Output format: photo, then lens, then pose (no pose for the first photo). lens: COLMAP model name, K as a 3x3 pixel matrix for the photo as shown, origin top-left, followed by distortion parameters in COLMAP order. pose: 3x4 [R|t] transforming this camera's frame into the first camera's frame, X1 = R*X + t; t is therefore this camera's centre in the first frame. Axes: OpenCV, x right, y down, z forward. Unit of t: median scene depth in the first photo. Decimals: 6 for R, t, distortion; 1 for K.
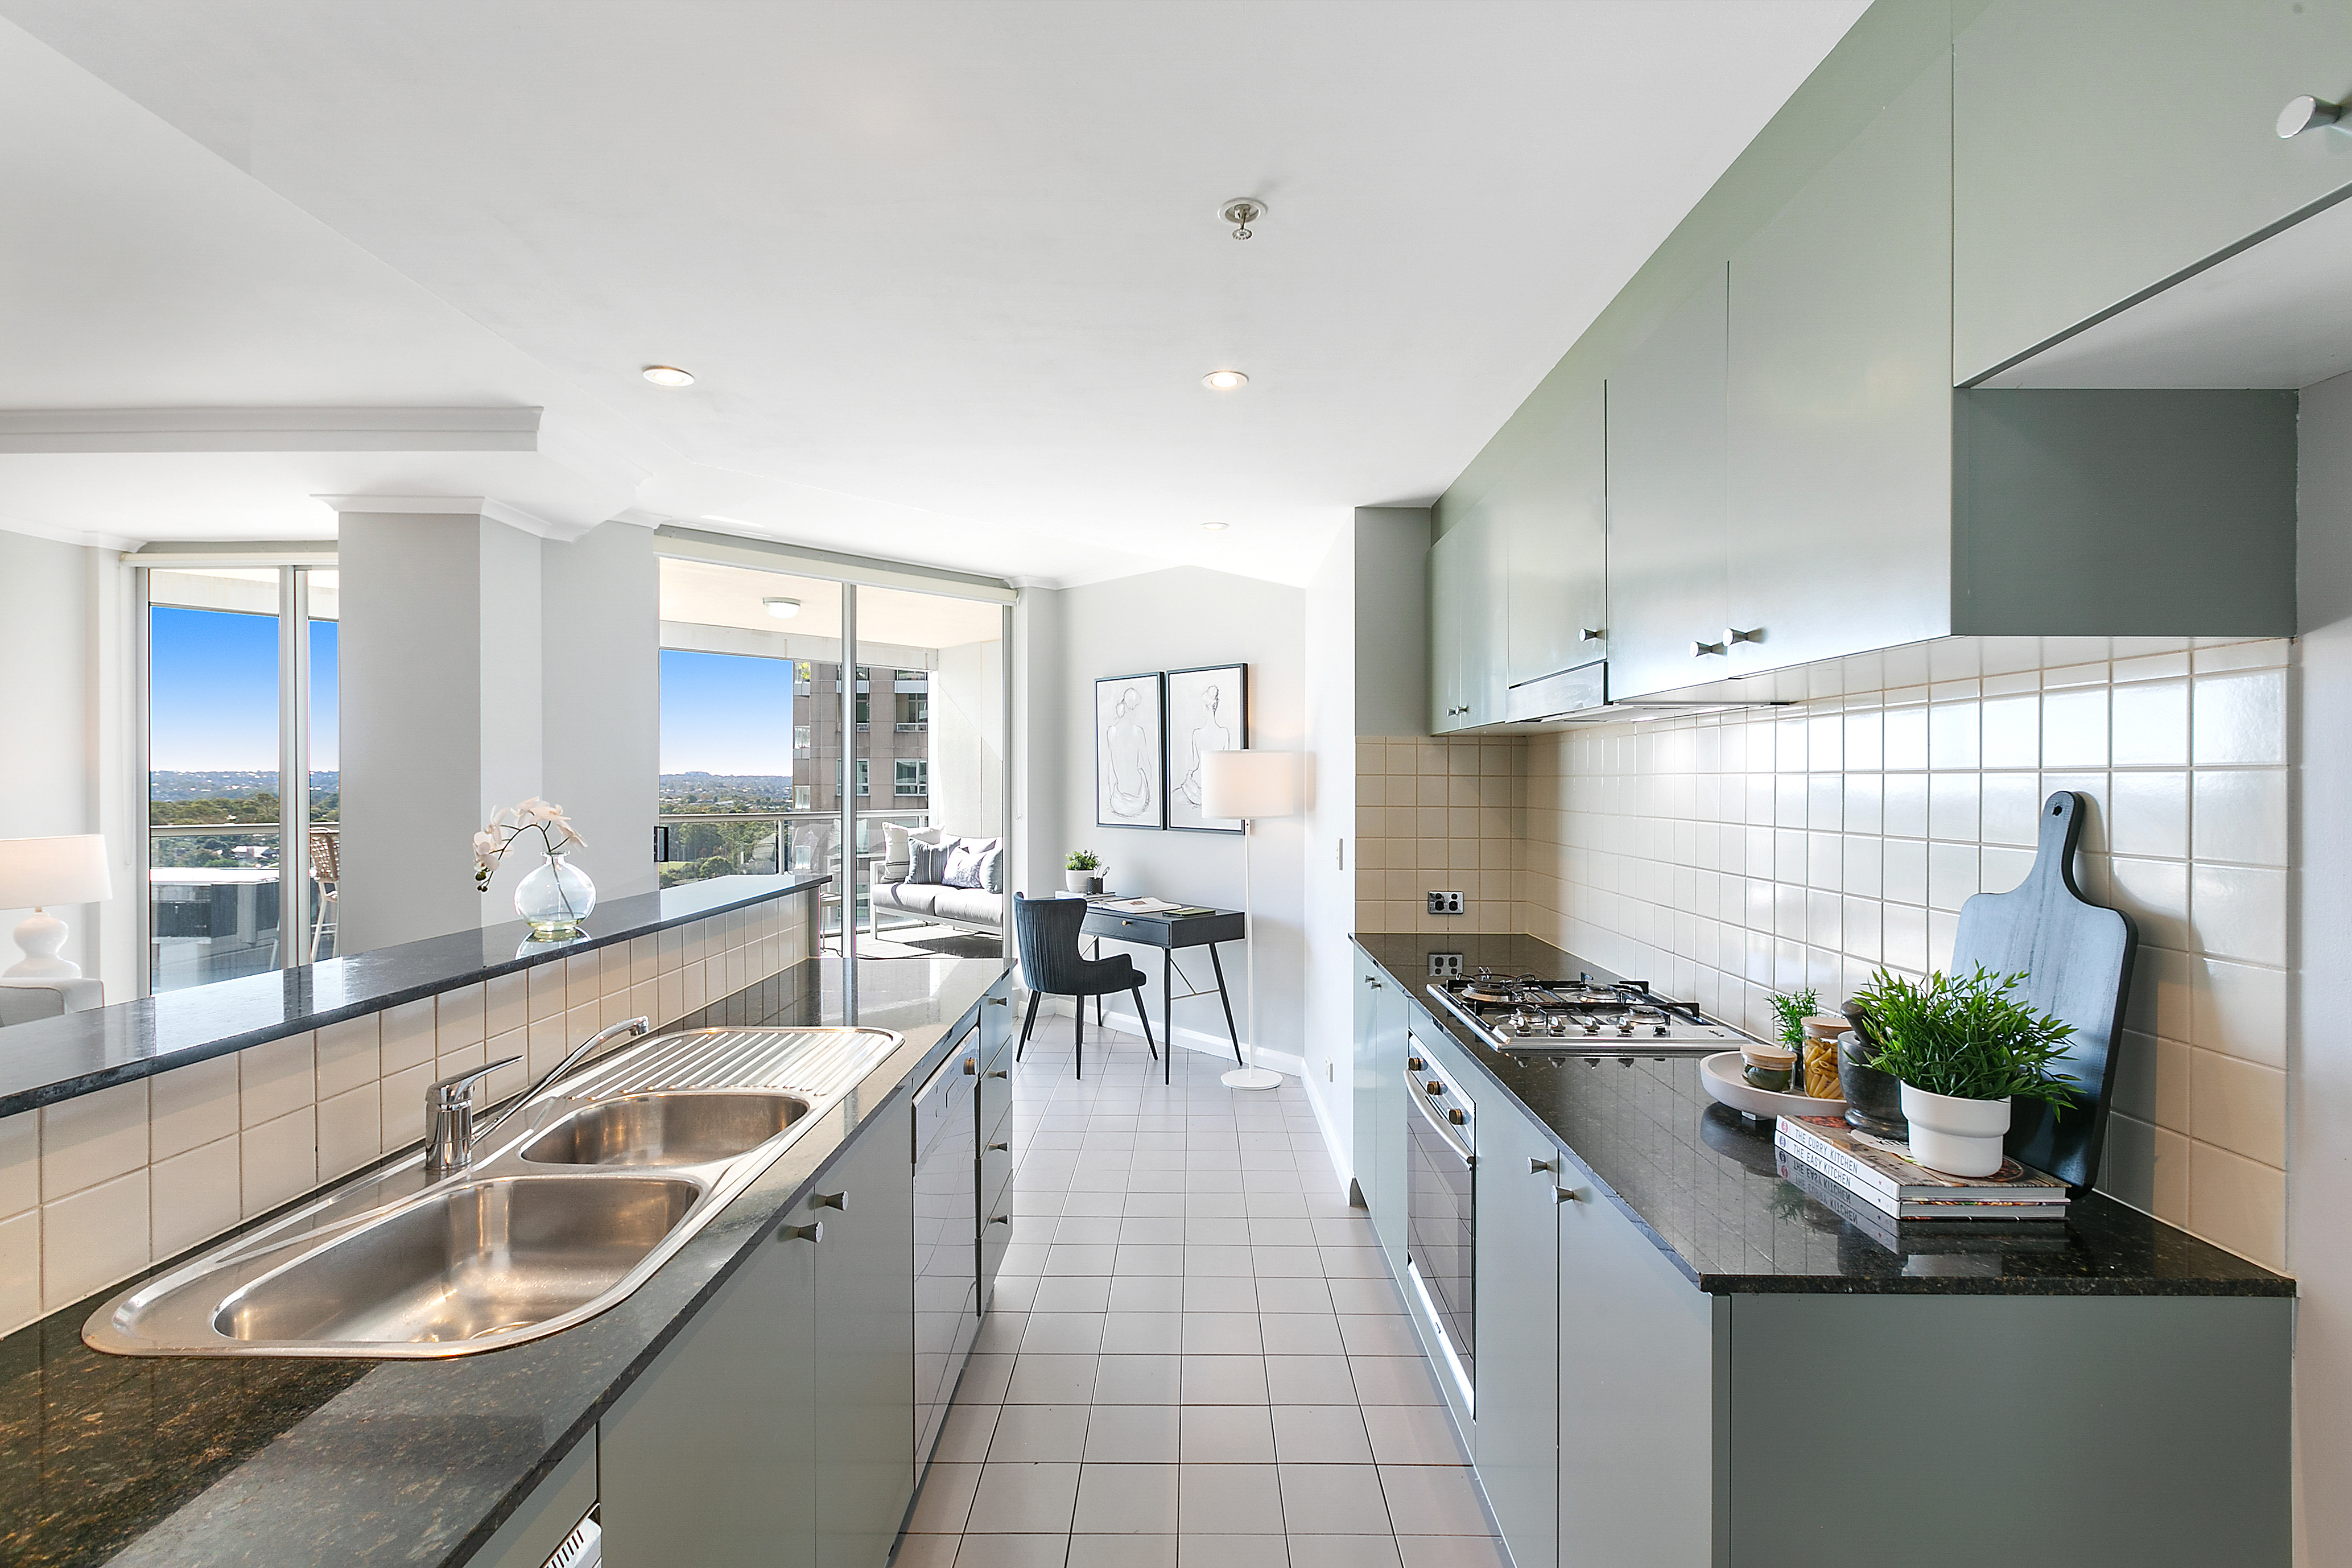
lens RADIAL K [[1053.3, 0, 1172.6], [0, 1053.3, 777.1], [0, 0, 1]] dist [0.020772, -0.000223]
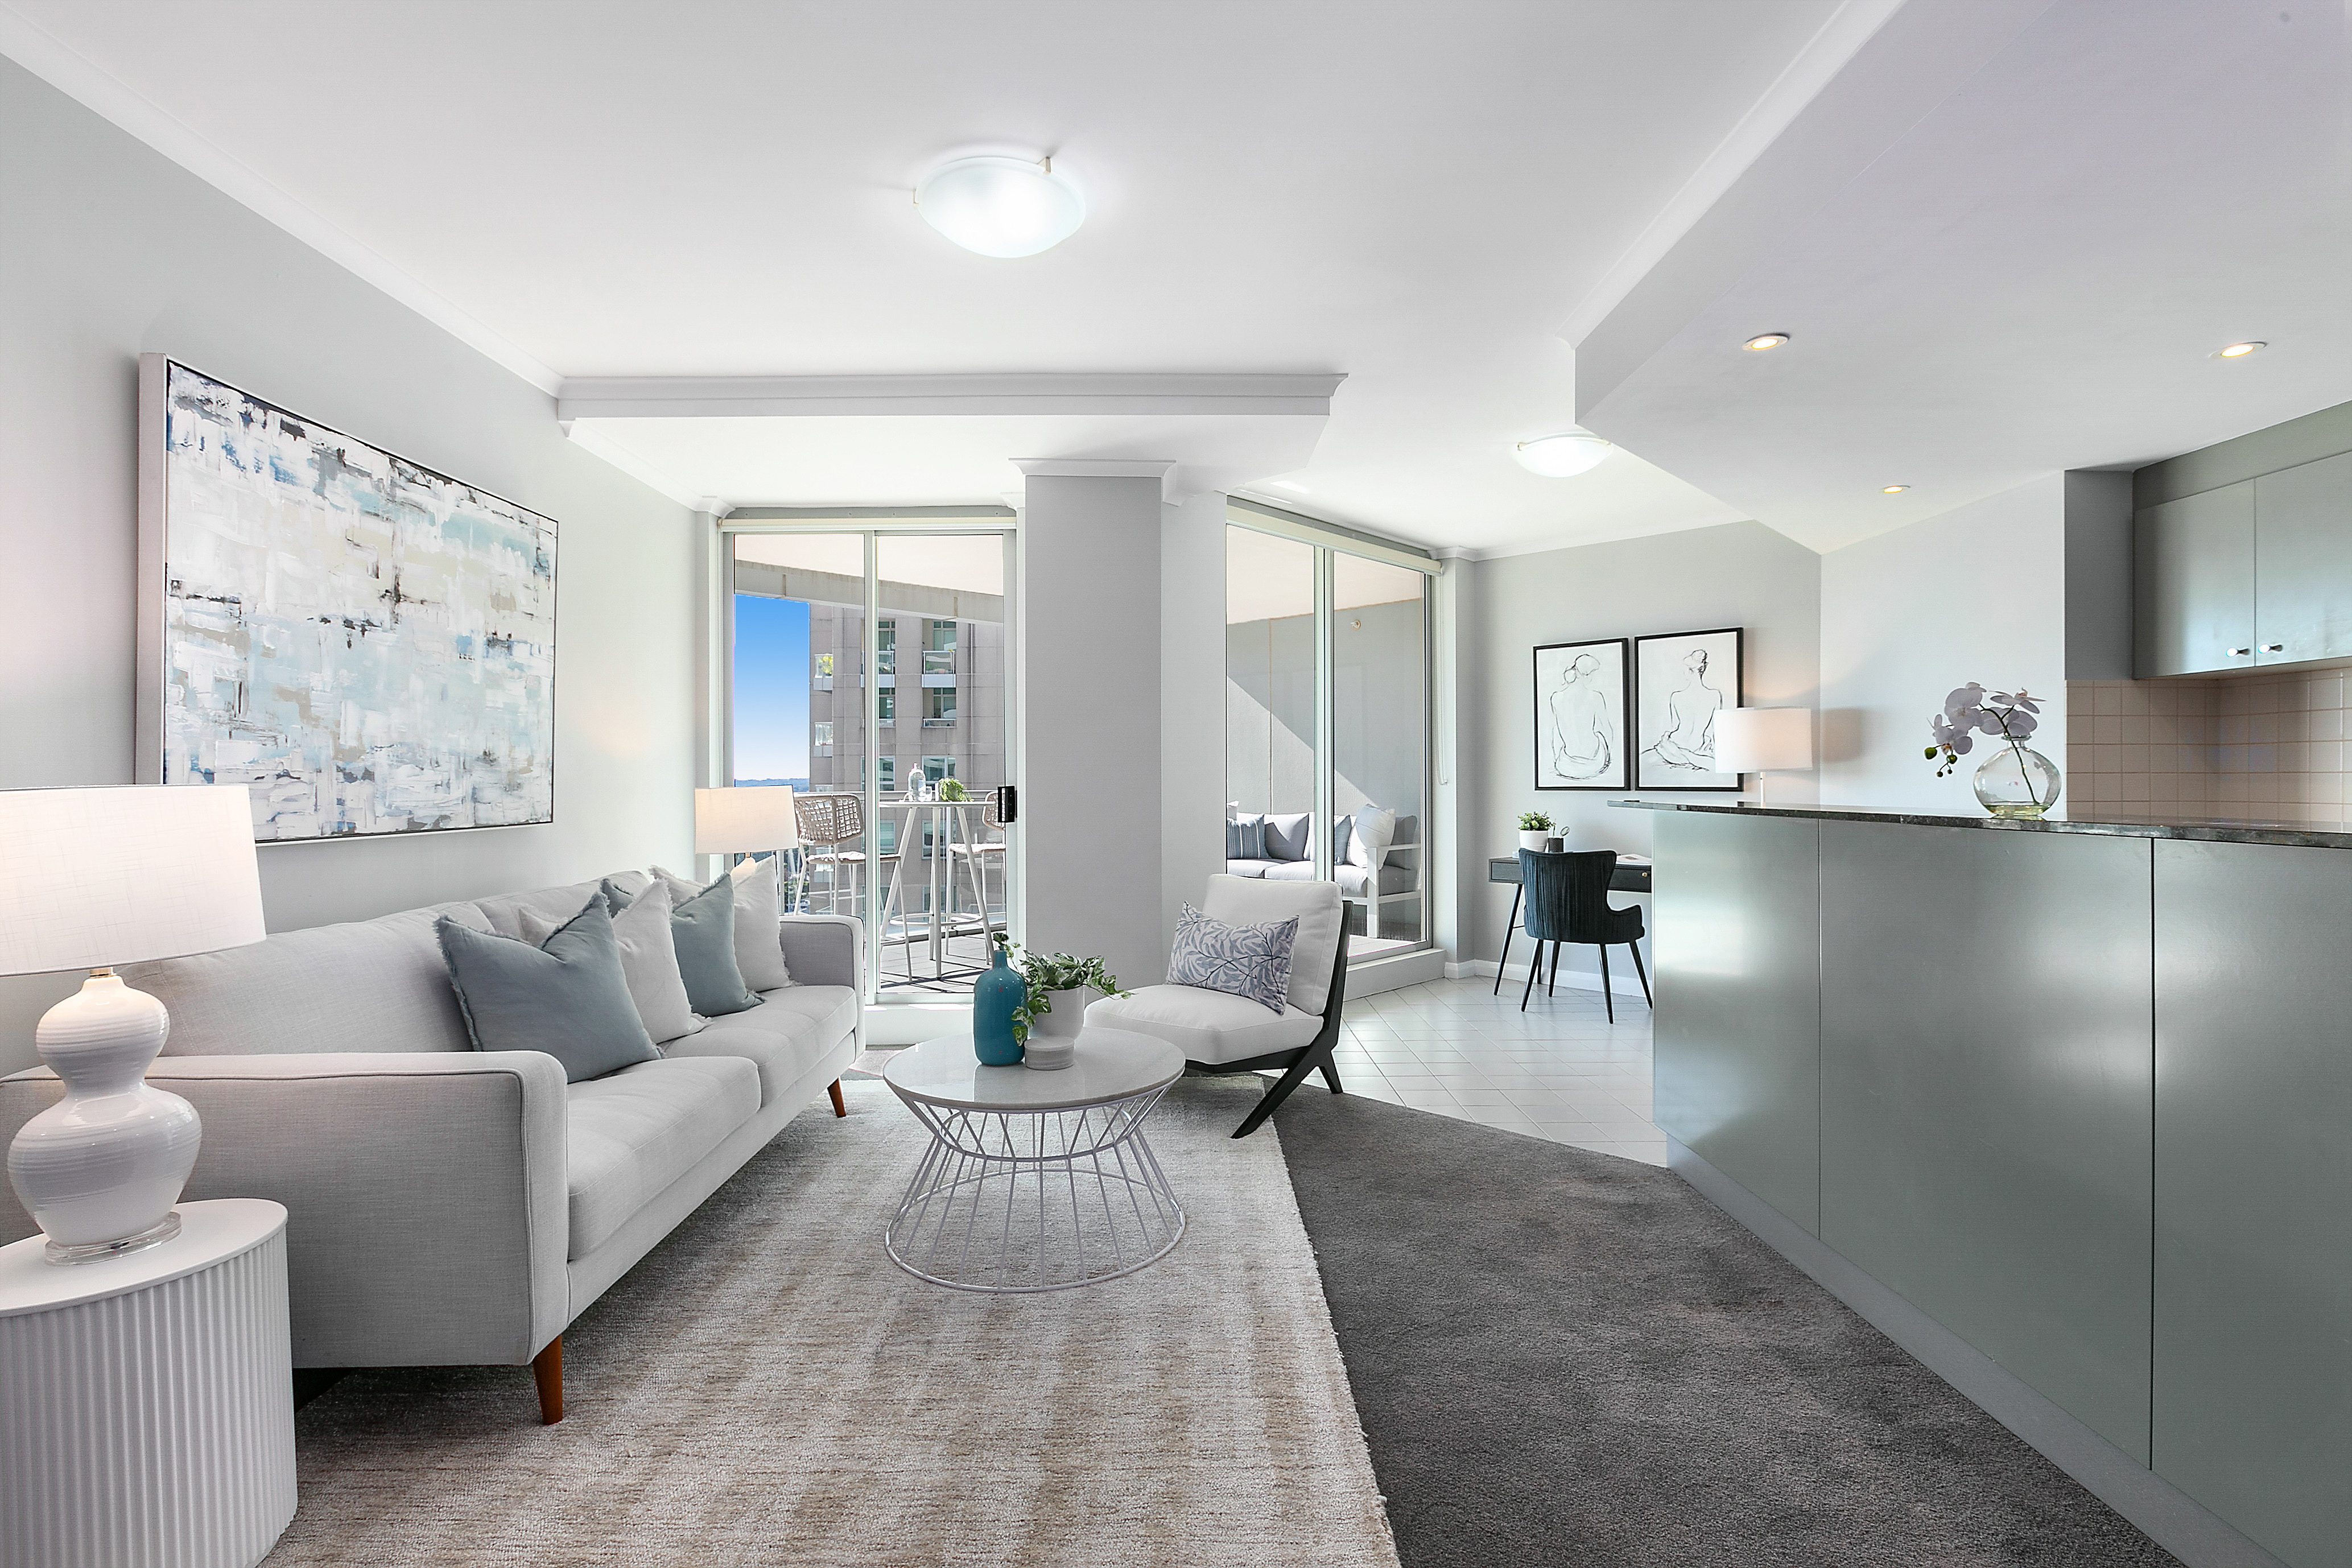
lens RADIAL K [[1110.5, 0, 1183.1], [0, 1110.5, 800.6], [0, 0, 1]] dist [-0.001595, 0.000420]
pose [[0.999125, -0.005808, 0.041425, -0.507400], [0.005039, 0.999814, 0.018628, 0.039028], [-0.041526, -0.018403, 0.998968, -0.077022]]
